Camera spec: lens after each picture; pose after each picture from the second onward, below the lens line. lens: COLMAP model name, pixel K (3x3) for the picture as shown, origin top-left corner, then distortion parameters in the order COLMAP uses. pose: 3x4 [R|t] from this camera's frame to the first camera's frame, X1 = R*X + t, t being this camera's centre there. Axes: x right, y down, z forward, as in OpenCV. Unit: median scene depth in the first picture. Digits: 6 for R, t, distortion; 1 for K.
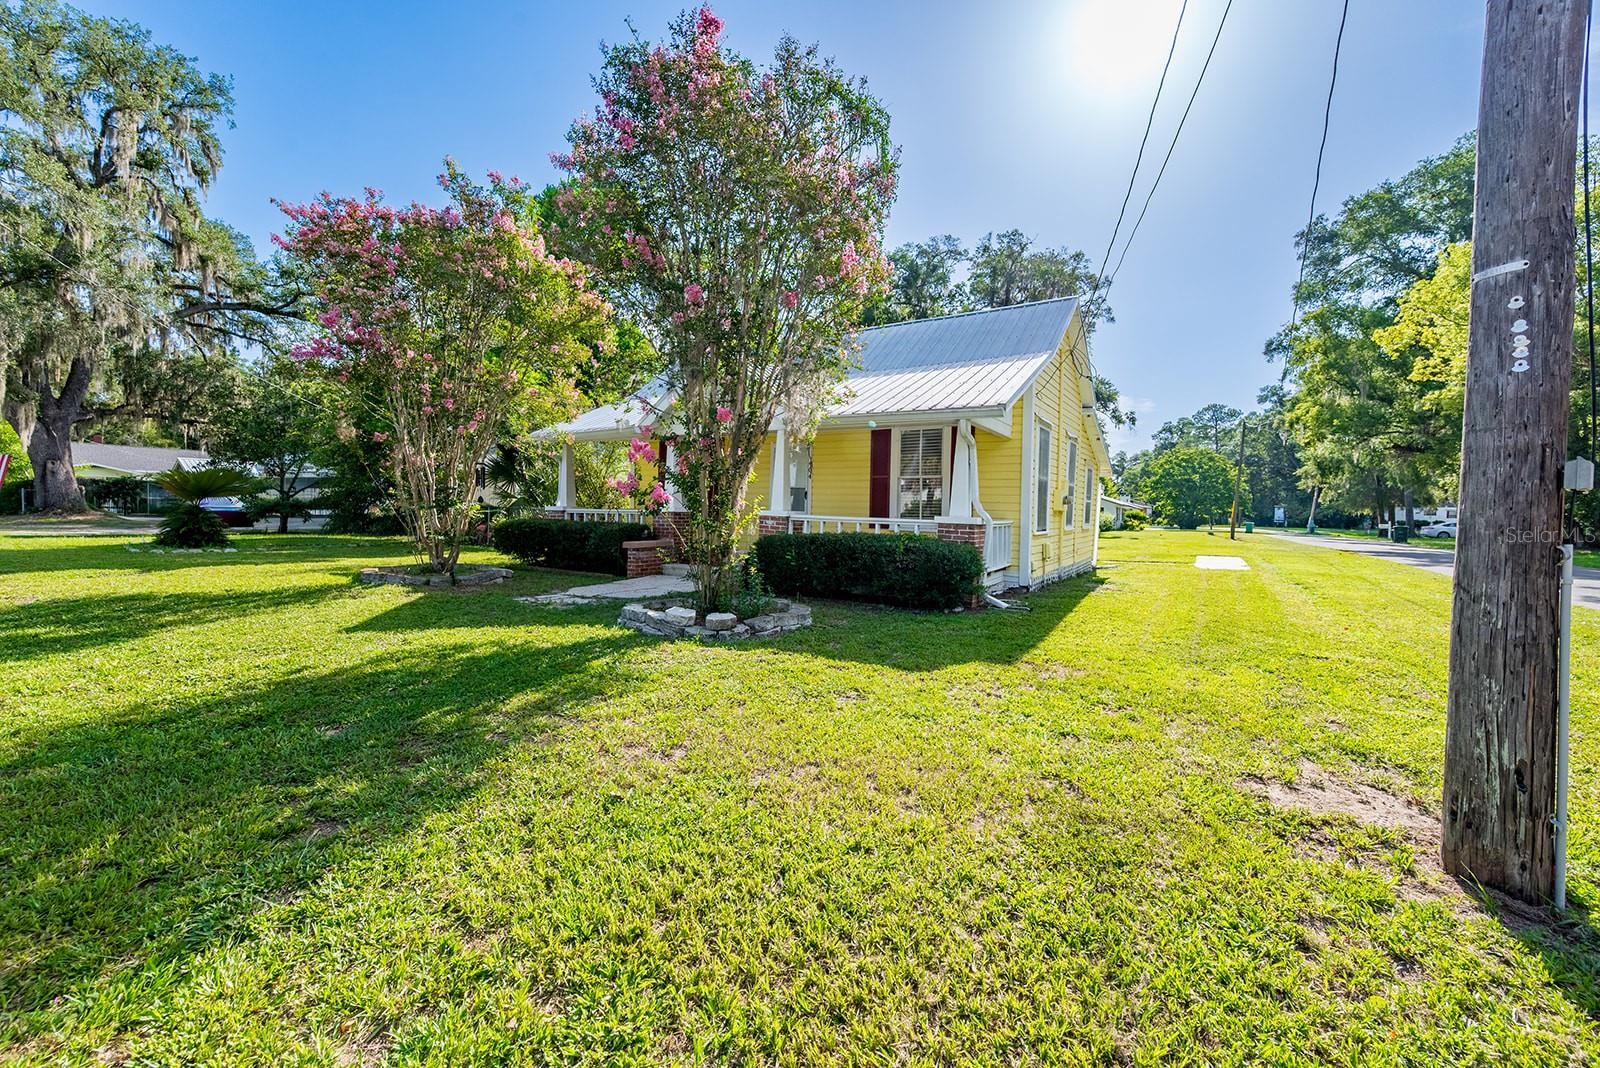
lens RADIAL K [[702.2, 0, 800.0], [0, 702.2, 534.0], [0, 0, 1]] dist [0.000527, 0.000216]
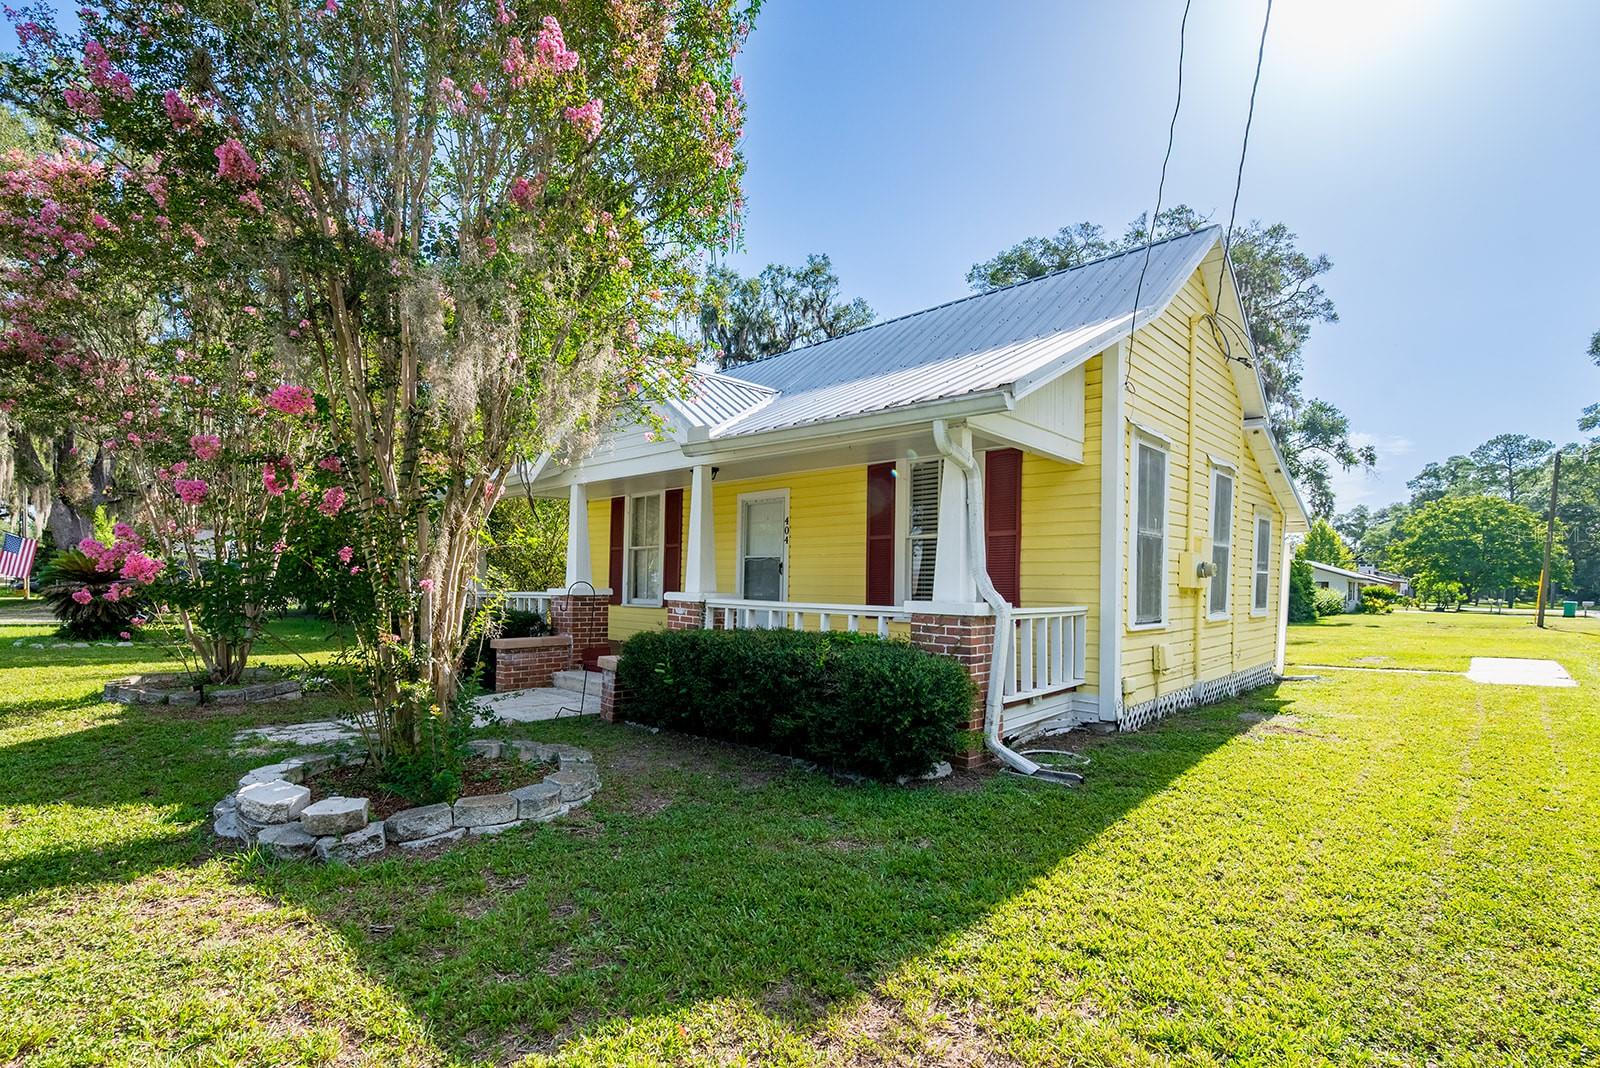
lens RADIAL K [[766.4, 0, 800.2], [0, 766.4, 599.7], [0, 0, 1]] dist [-0.000890, 0.000374]
pose [[0.976545, -0.005894, -0.215233, 0.101629], [0.001478, 0.999785, -0.020673, -0.005771], [0.215309, 0.019870, 0.976344, 0.163030]]
